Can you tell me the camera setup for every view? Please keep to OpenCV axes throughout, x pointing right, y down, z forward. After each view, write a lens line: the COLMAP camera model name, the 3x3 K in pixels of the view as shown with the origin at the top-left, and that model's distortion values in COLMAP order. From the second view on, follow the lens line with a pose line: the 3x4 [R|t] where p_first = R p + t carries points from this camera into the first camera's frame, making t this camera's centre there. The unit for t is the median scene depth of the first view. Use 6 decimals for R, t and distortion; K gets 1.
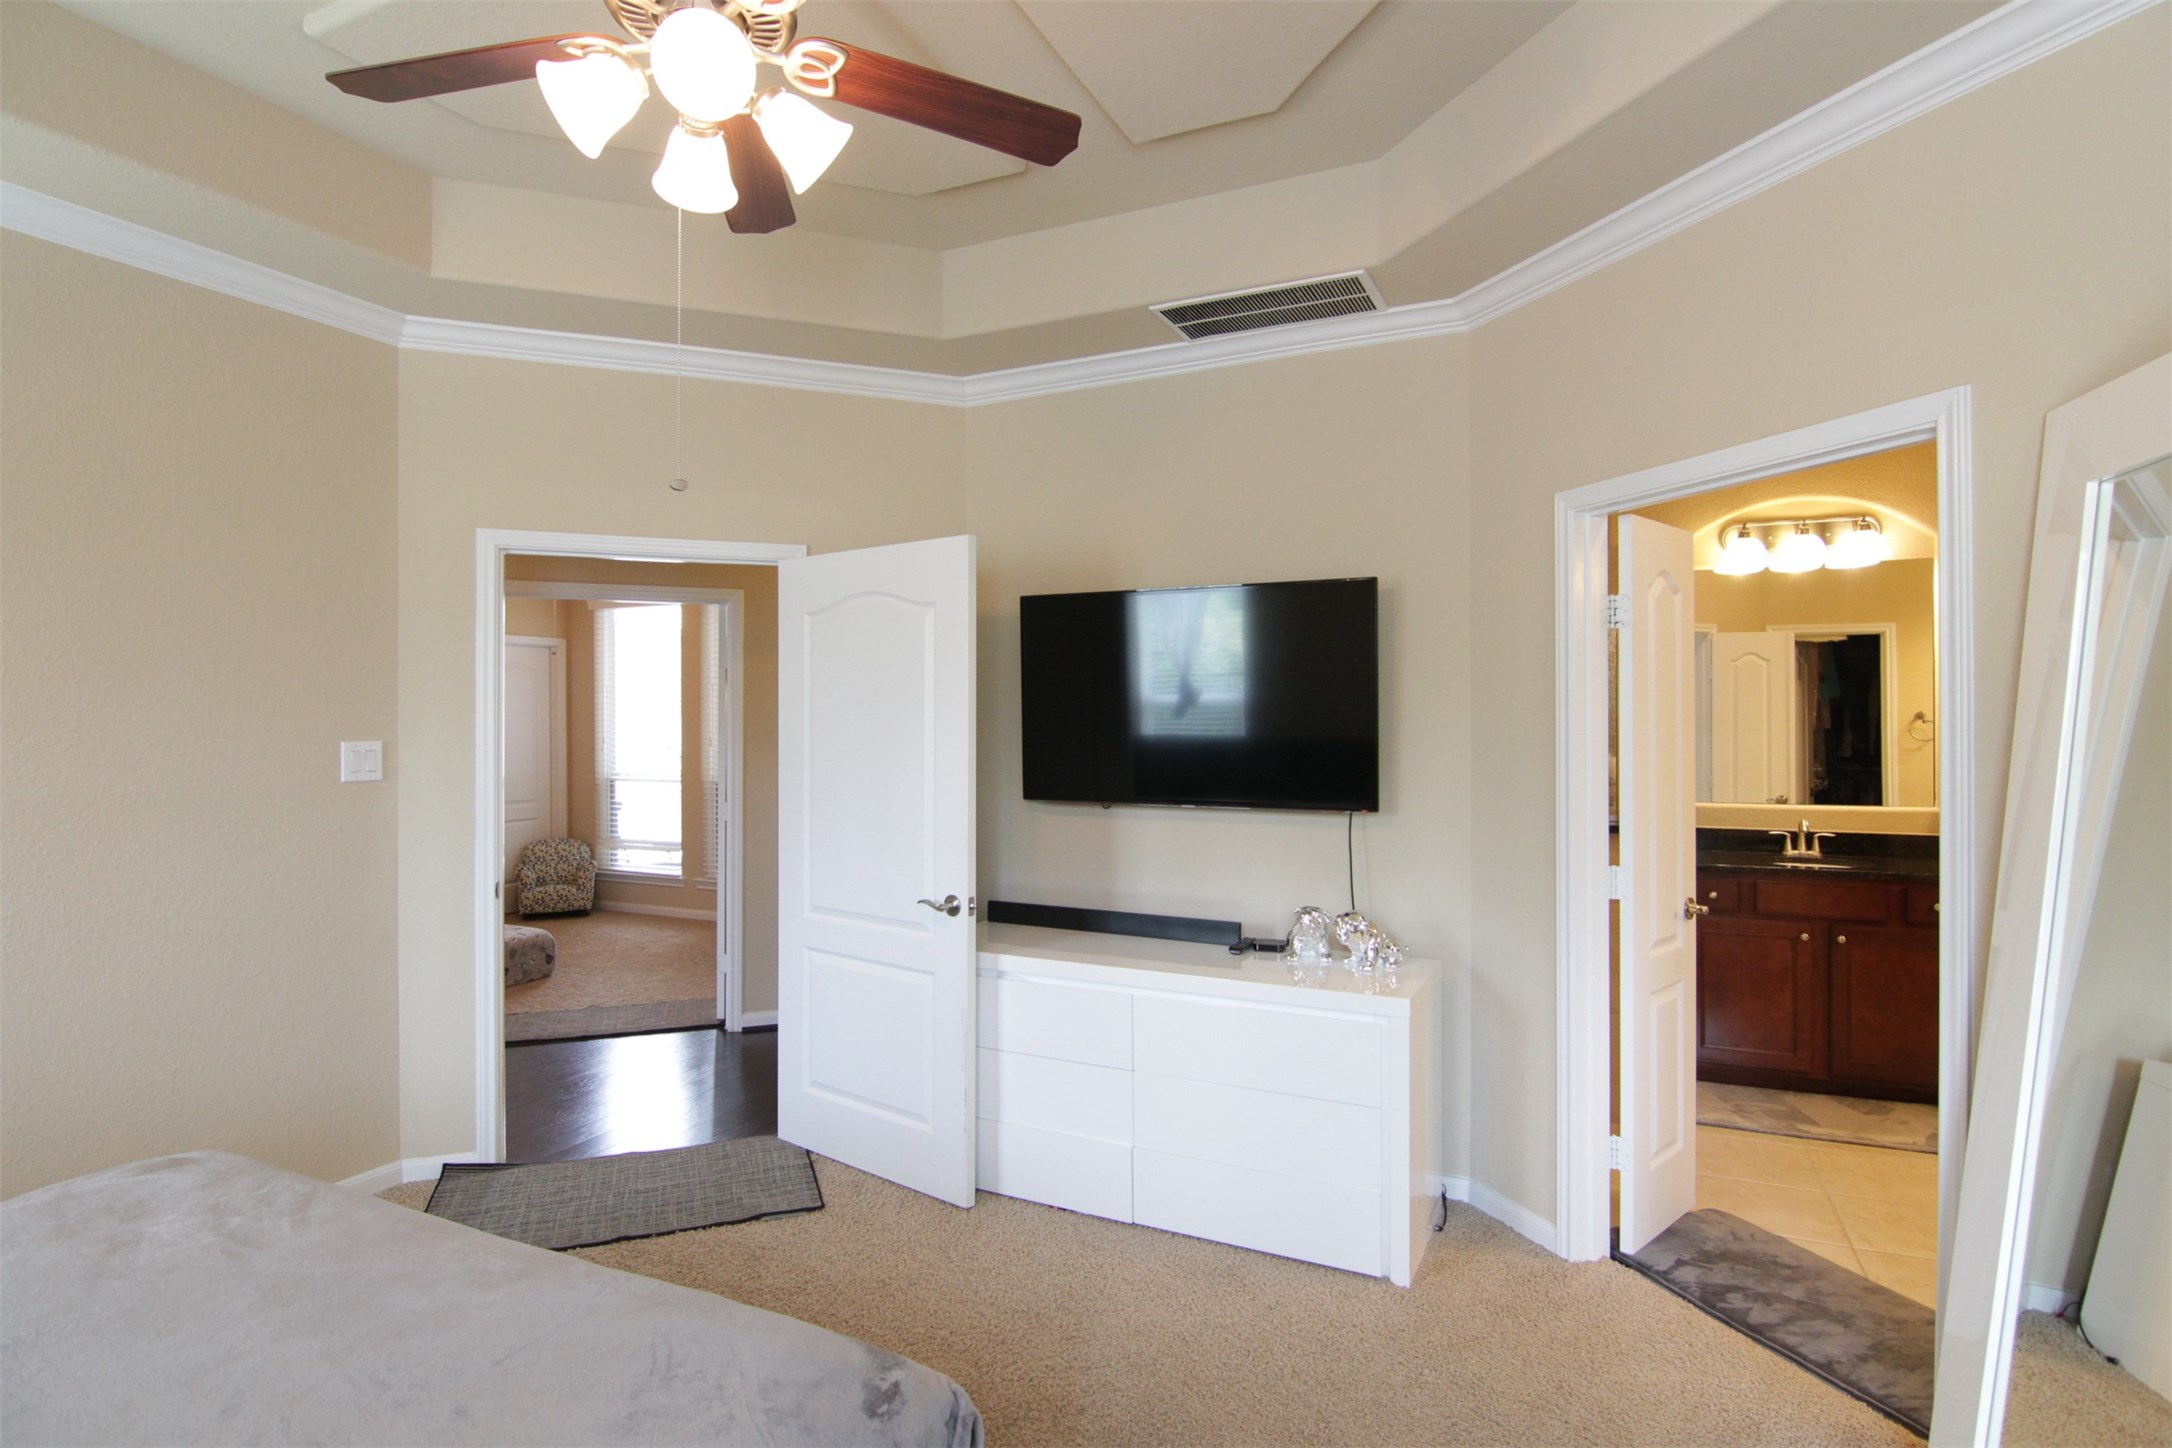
lens RADIAL K [[1137.2, 0, 1074.1], [0, 1137.2, 716.5], [0, 0, 1]] dist [-0.008769, -0.009828]
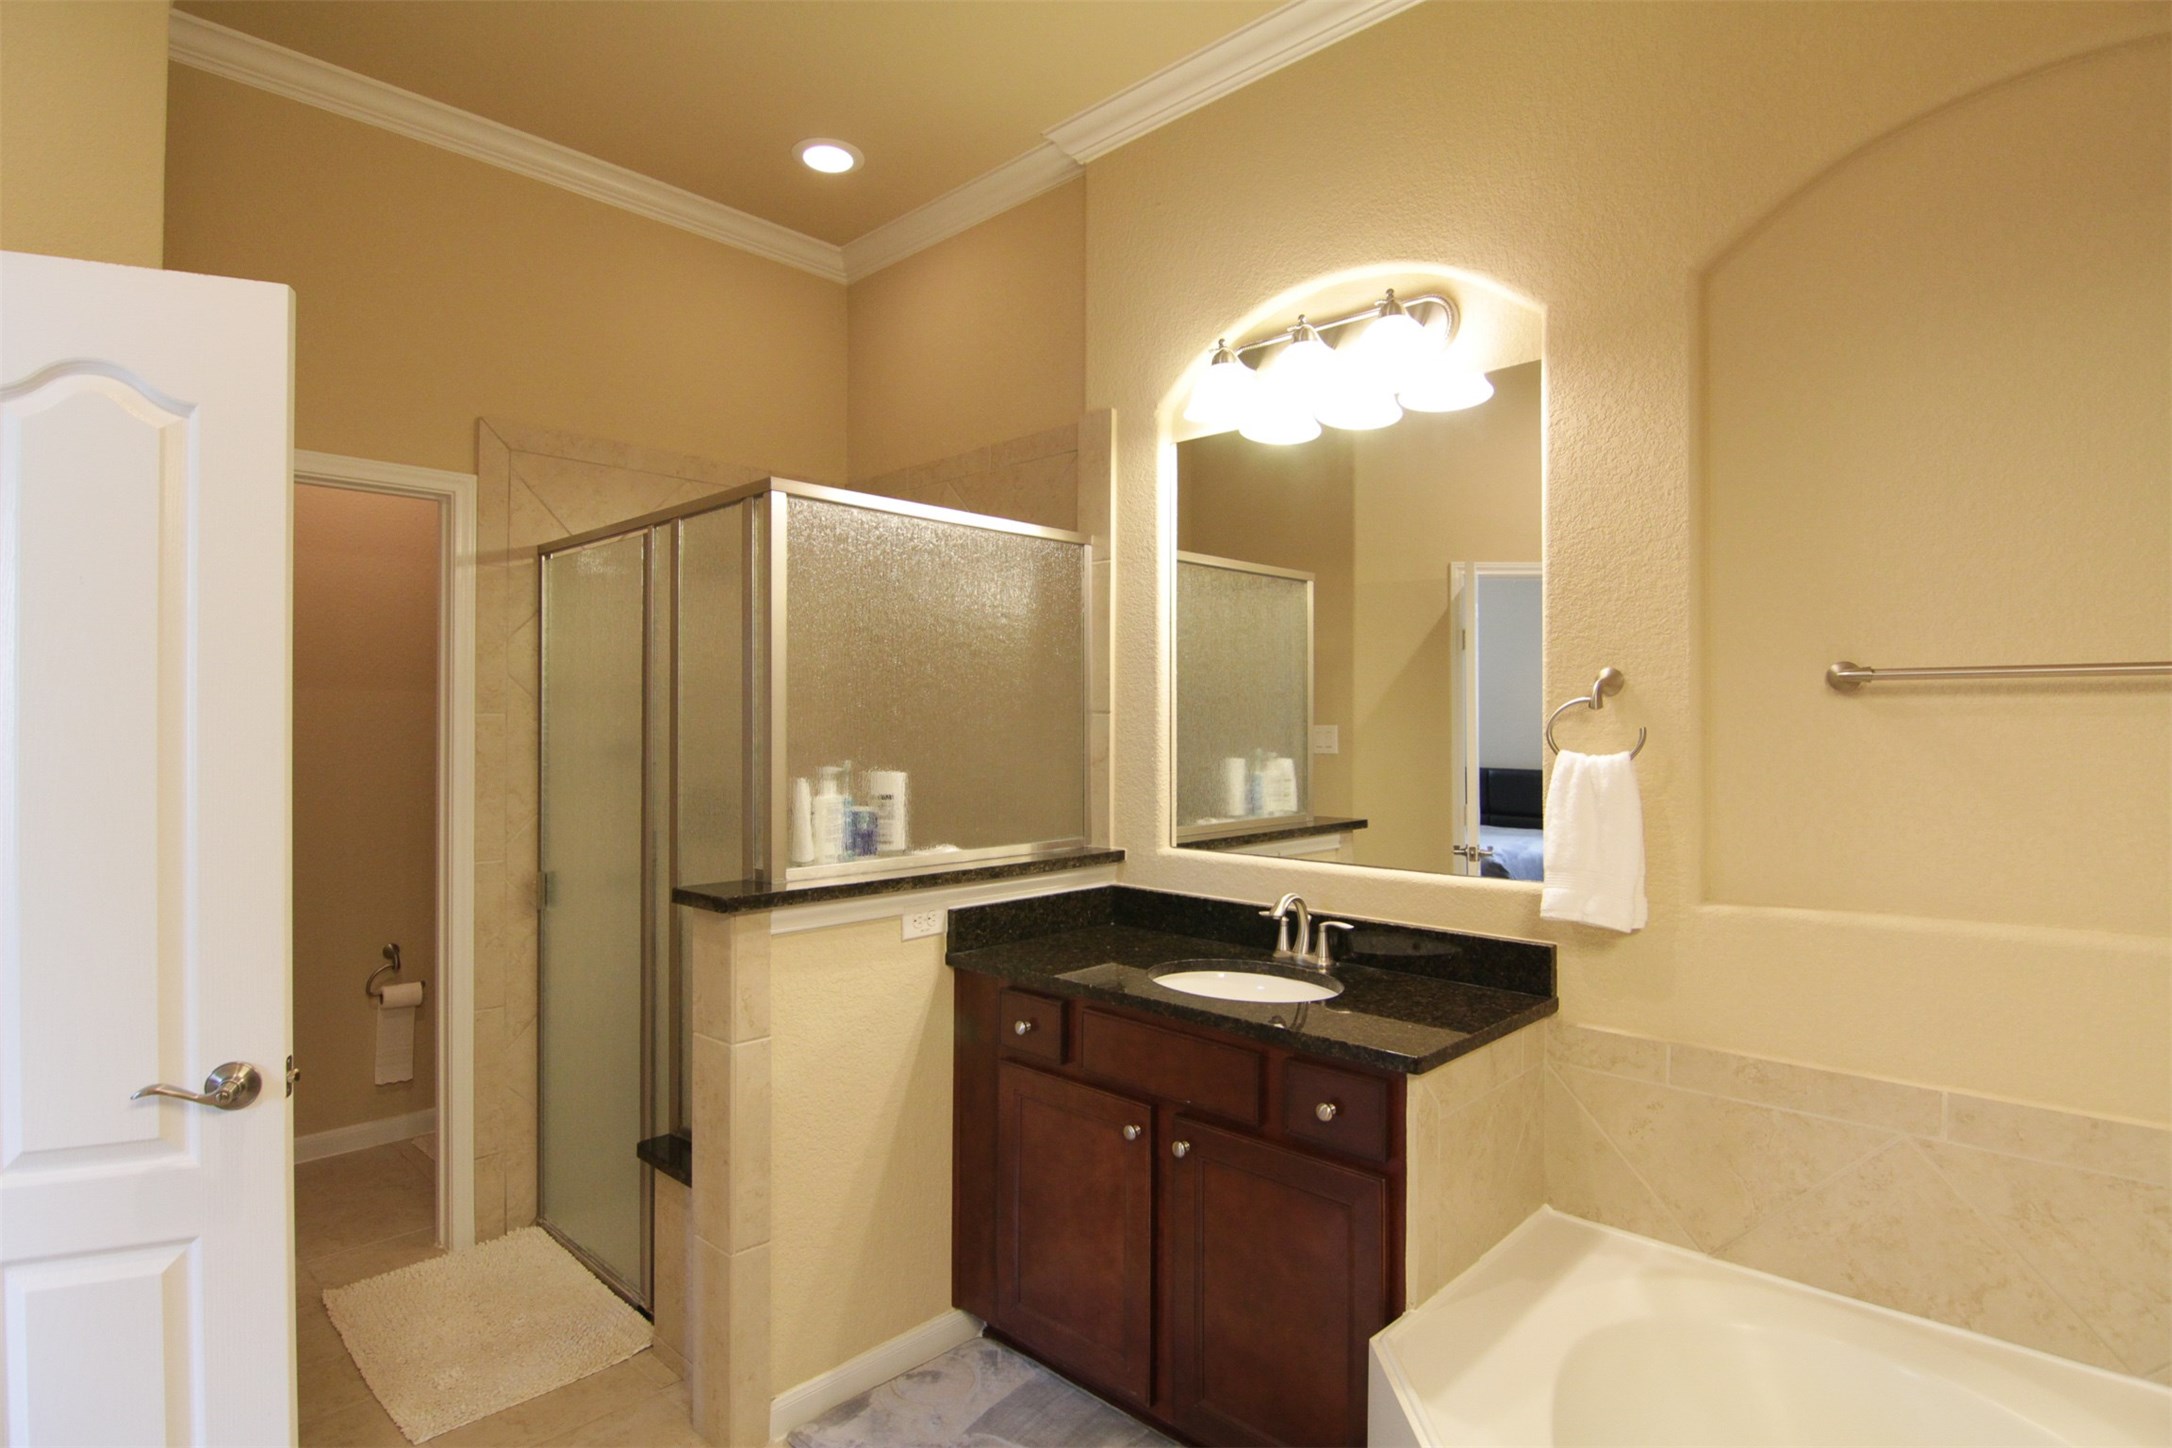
lens RADIAL K [[1137.2, 0, 1090.4], [0, 1137.2, 707.0], [0, 0, 1]] dist [-0.008769, -0.009828]
pose [[0.943884, 0.000720, -0.330277, 0.727106], [-0.002228, 0.999989, -0.004187, 0.008881], [0.330271, 0.004688, 0.943875, 0.476215]]
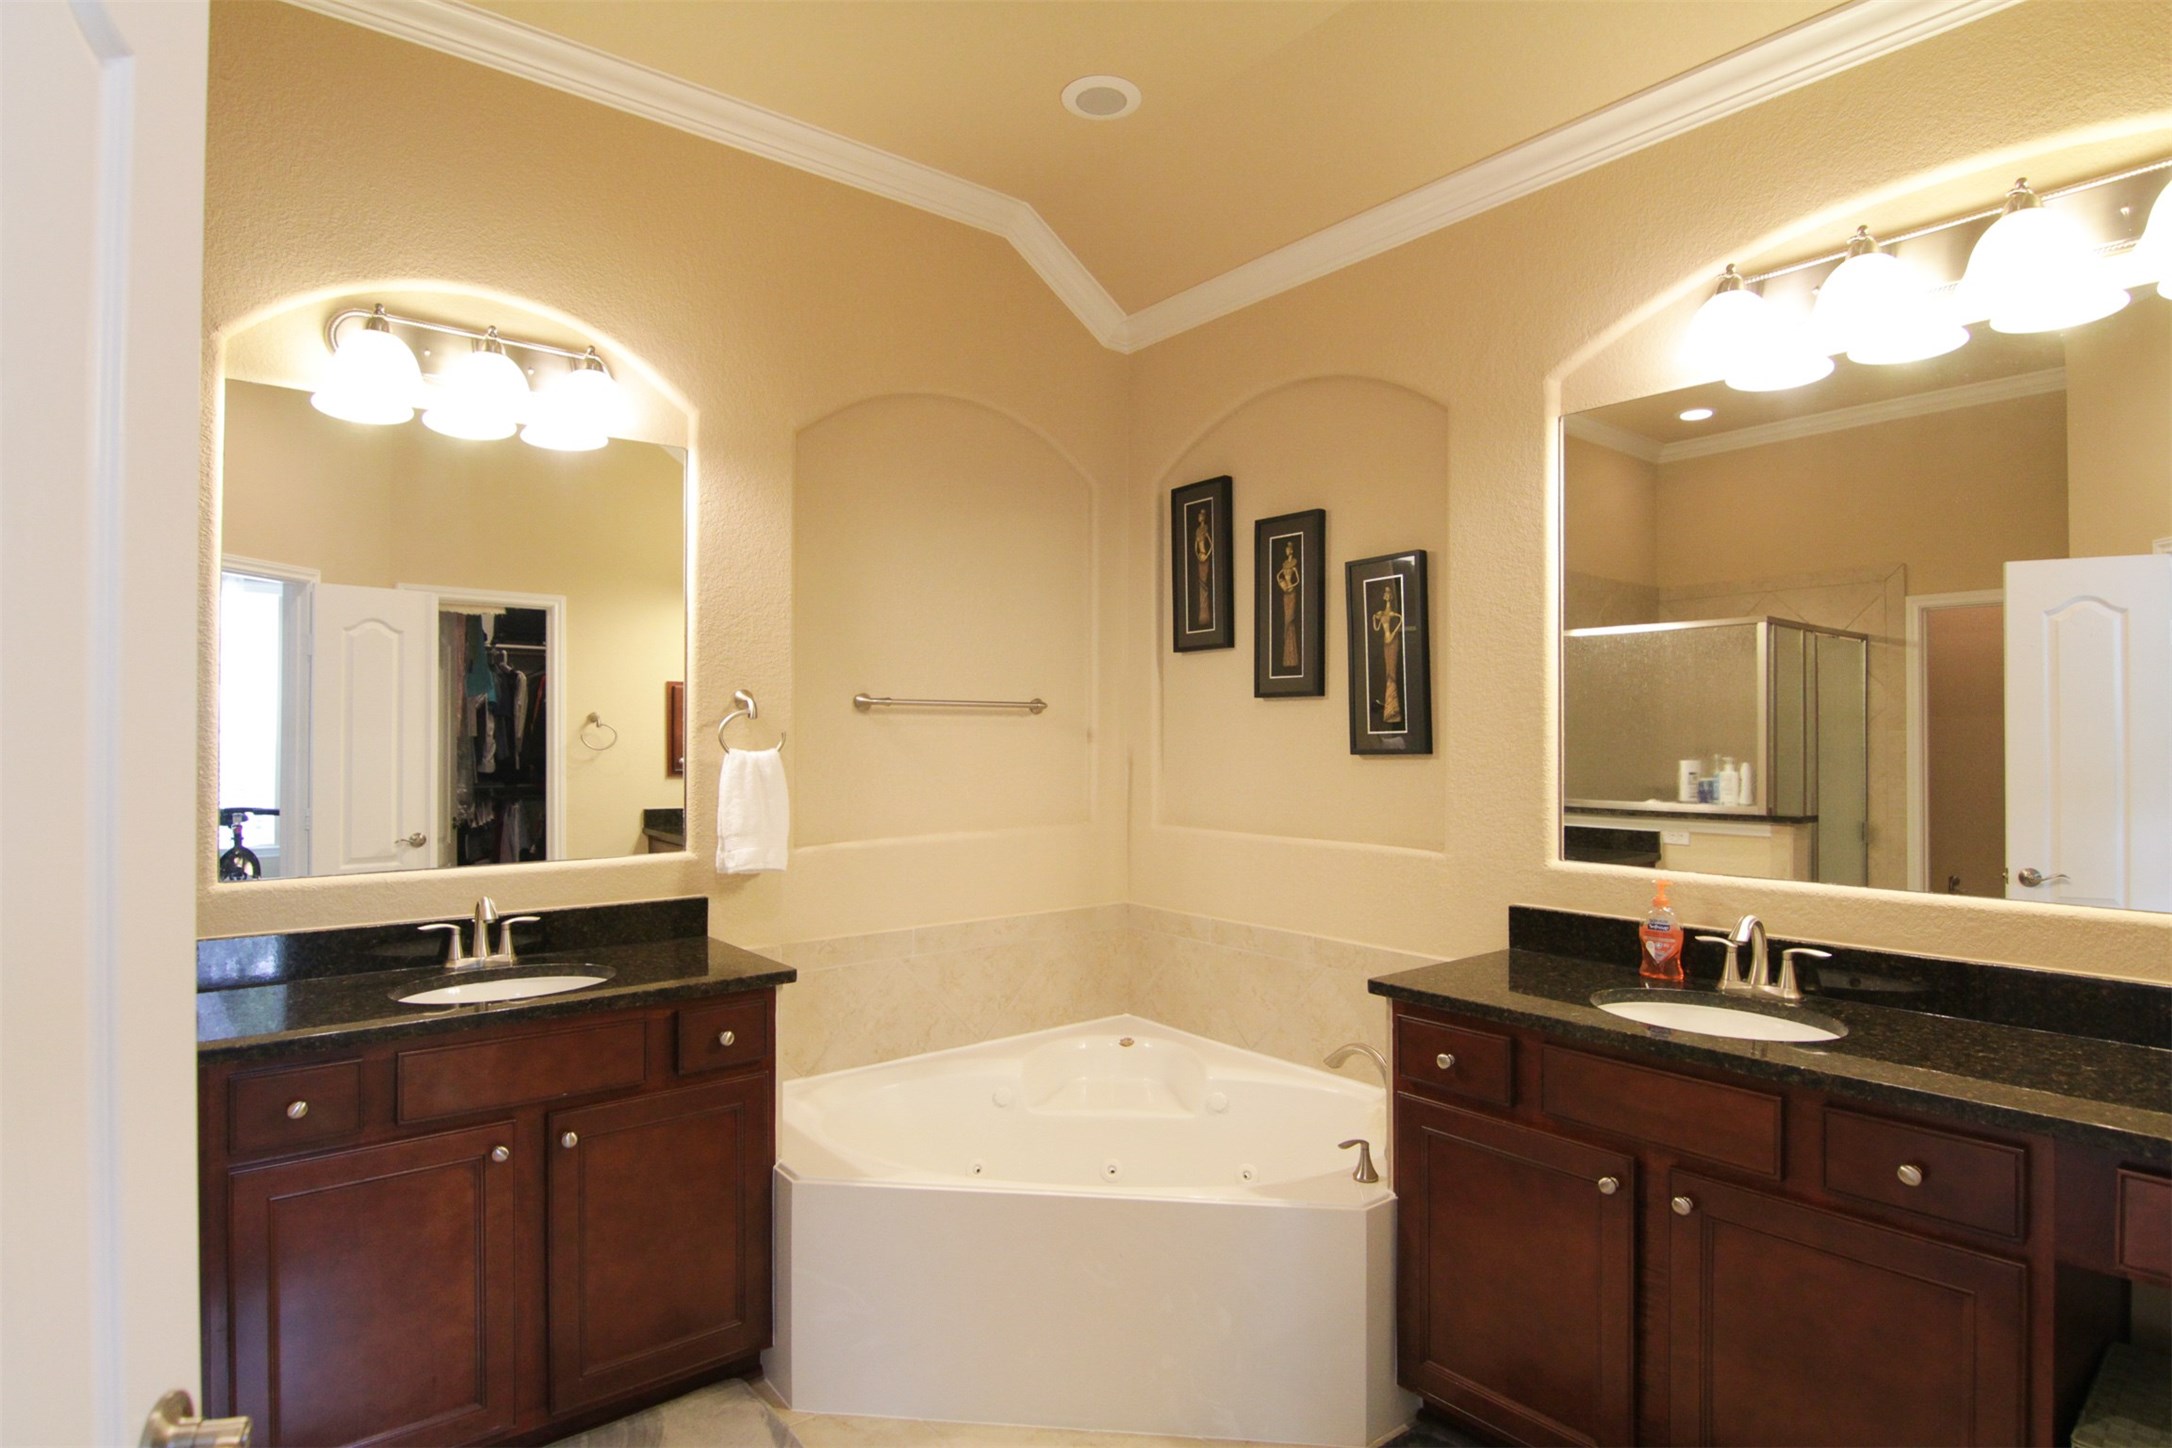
lens RADIAL K [[1137.2, 0, 1085.3], [0, 1137.2, 728.1], [0, 0, 1]] dist [-0.008769, -0.009828]
pose [[0.445707, 0.009924, 0.895124, 0.299374], [-0.006005, 0.999949, -0.008096, 0.016238], [-0.895159, -0.001767, 0.445744, 0.518533]]
